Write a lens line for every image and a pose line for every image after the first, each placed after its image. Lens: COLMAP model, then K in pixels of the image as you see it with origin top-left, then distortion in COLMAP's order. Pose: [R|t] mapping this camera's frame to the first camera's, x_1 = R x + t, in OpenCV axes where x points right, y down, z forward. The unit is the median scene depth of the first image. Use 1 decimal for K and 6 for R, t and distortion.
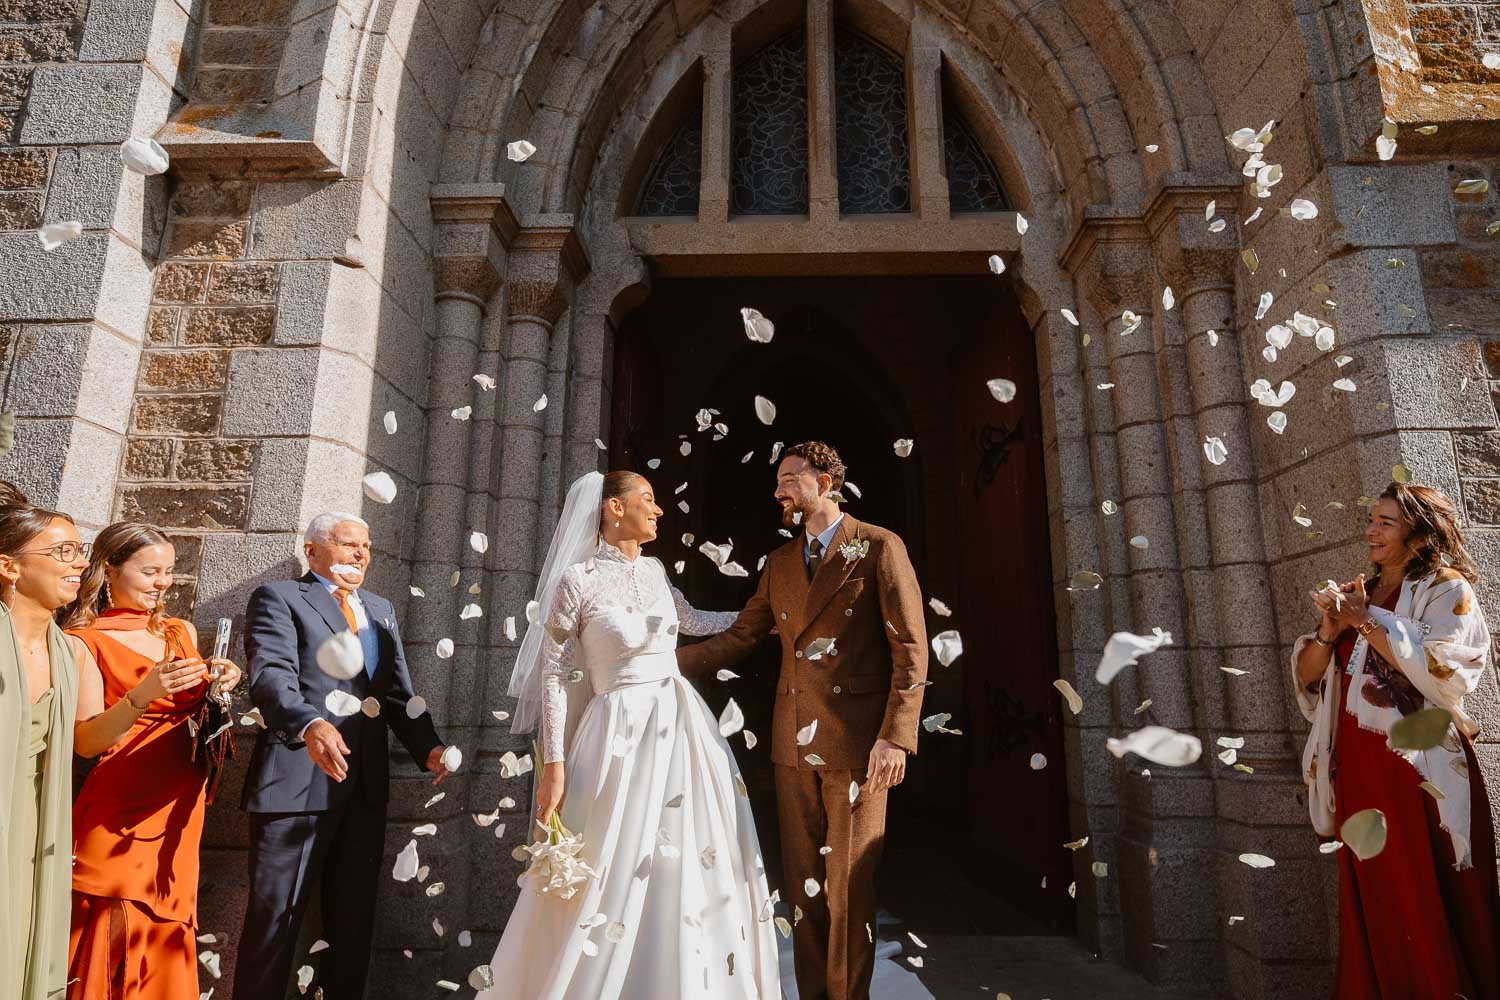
lens RADIAL K [[864.2, 0, 756.3], [0, 864.2, 493.0], [0, 0, 1]] dist [-0.030609, 0.025703]
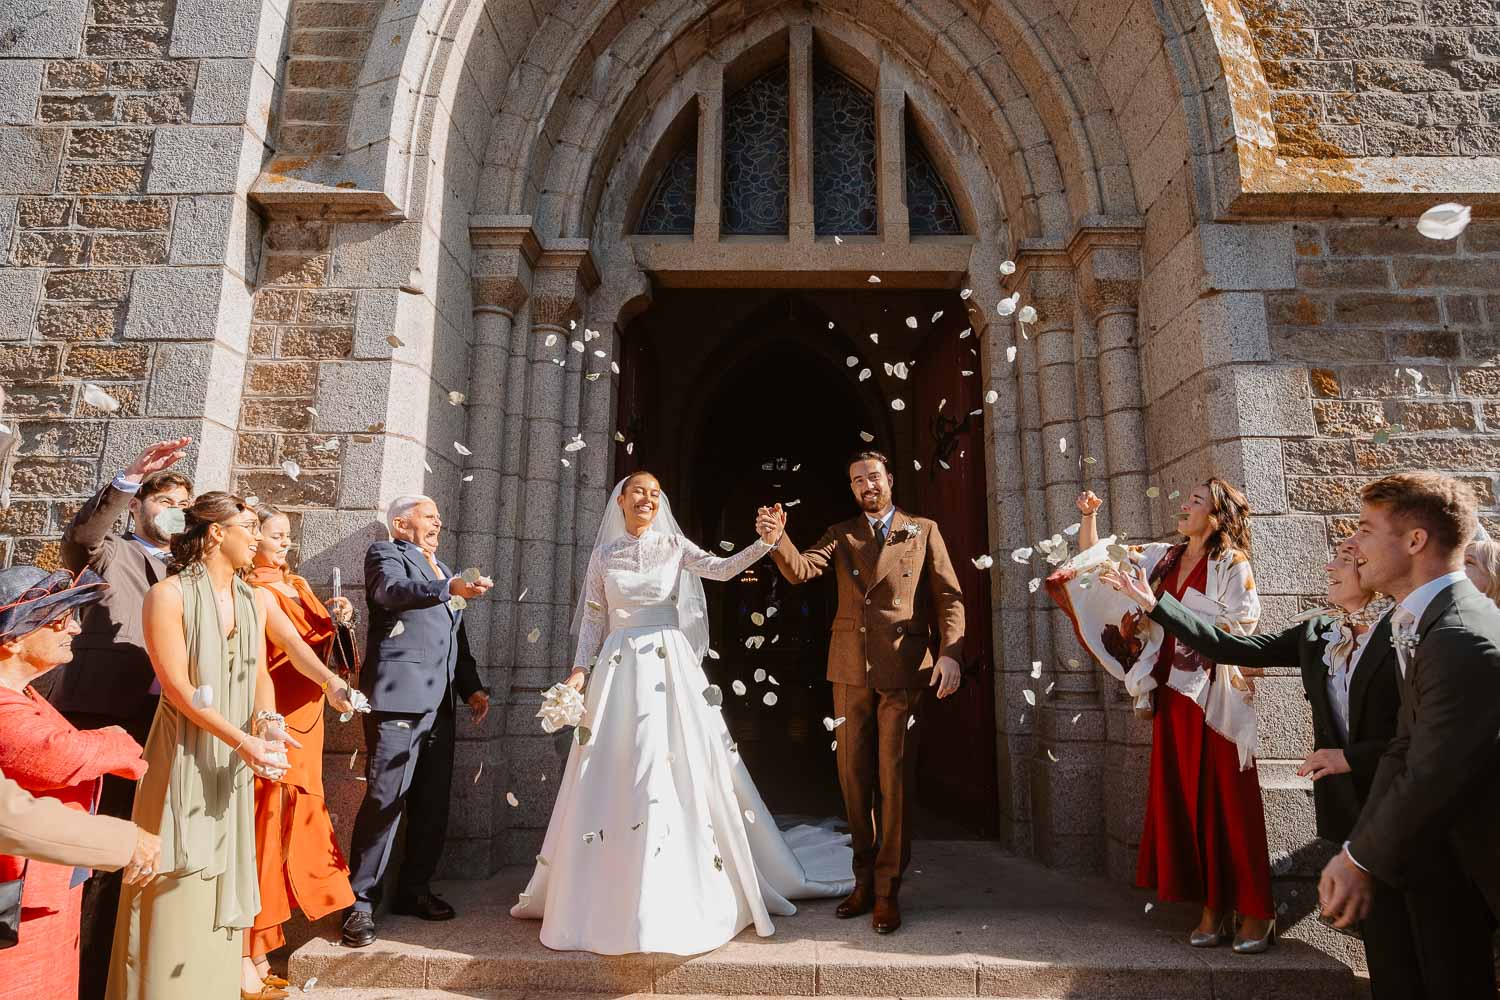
lens RADIAL K [[864.2, 0, 754.2], [0, 864.2, 492.4], [0, 0, 1]] dist [-0.030609, 0.025703]
pose [[0.999872, 0.008183, 0.013747, 0.001718], [-0.008688, 0.999274, 0.037081, -0.026143], [-0.013434, -0.037196, 0.999218, -0.226818]]
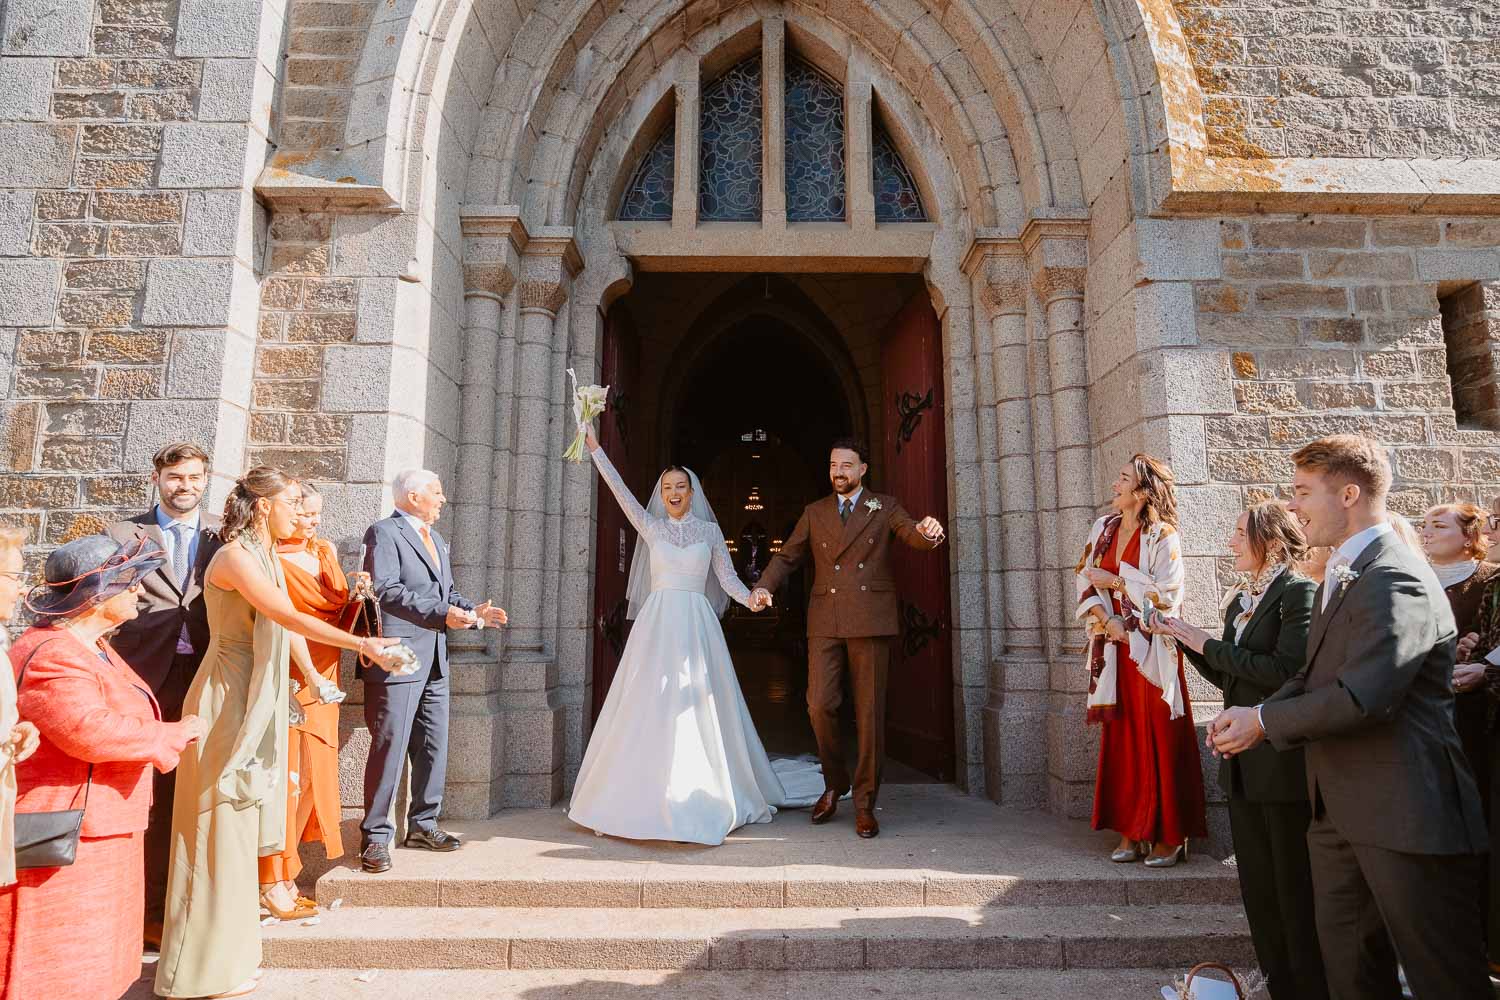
lens RADIAL K [[864.2, 0, 753.6], [0, 864.2, 492.1], [0, 0, 1]] dist [-0.030609, 0.025703]
pose [[0.999325, 0.003655, 0.036541, 0.007328], [-0.006246, 0.997453, 0.071050, -0.034667], [-0.036189, -0.071230, 0.996803, -0.330197]]
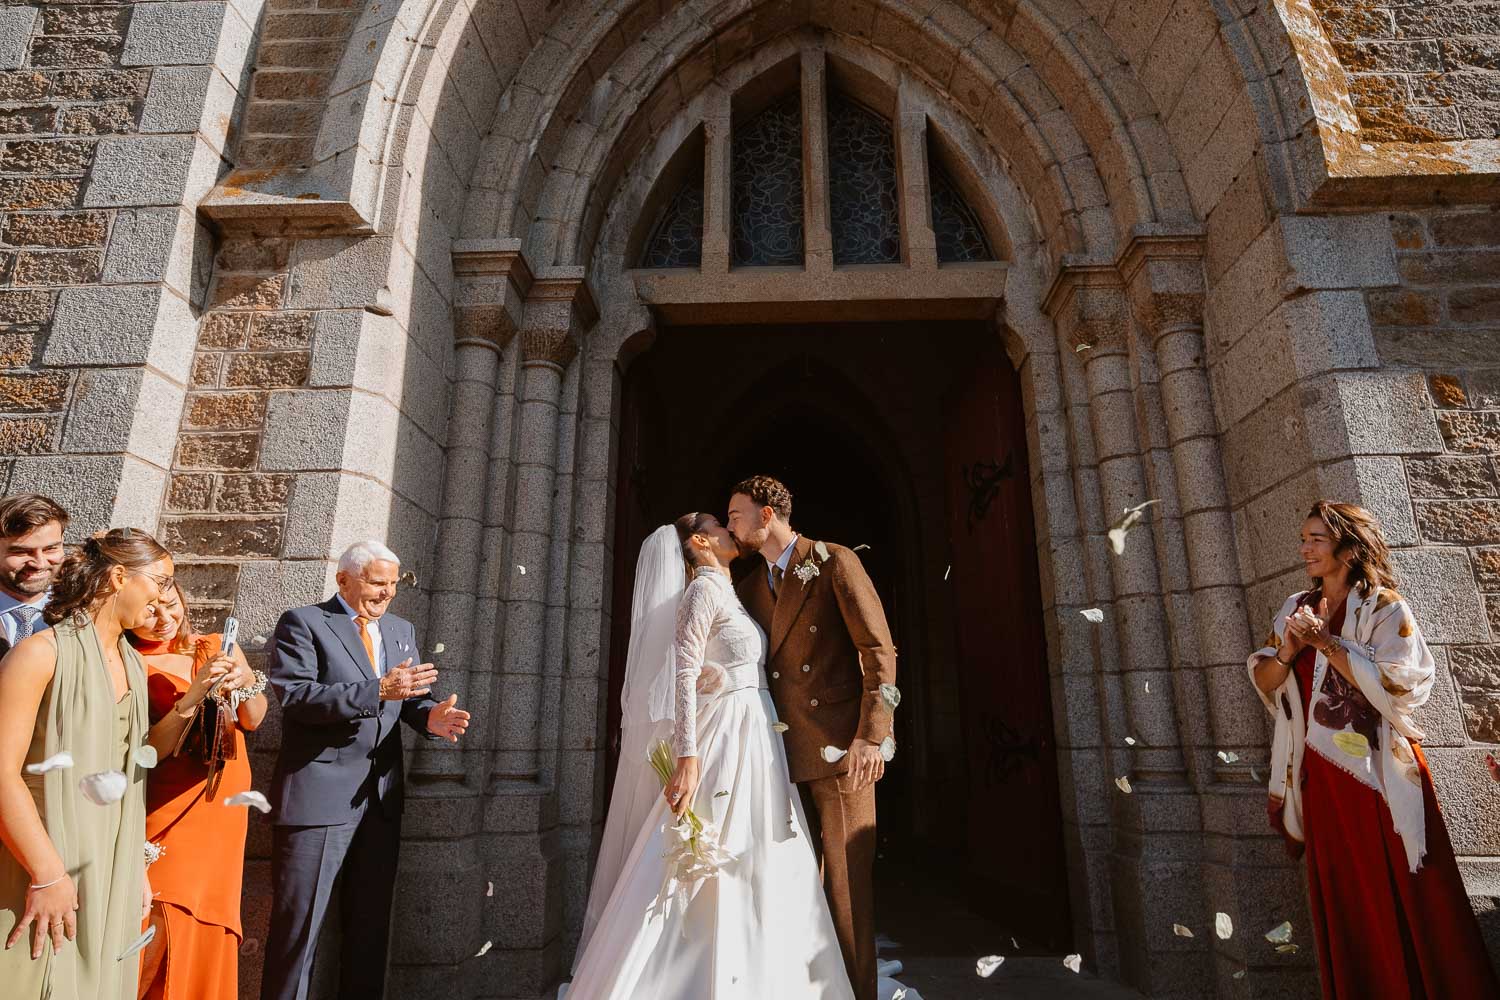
lens RADIAL K [[864.2, 0, 755.5], [0, 864.2, 490.6], [0, 0, 1]] dist [-0.030609, 0.025703]
pose [[0.999970, -0.007589, -0.001447, -0.000455], [0.007487, 0.998100, -0.061160, 0.024482], [0.001909, 0.061148, 0.998127, -0.059768]]
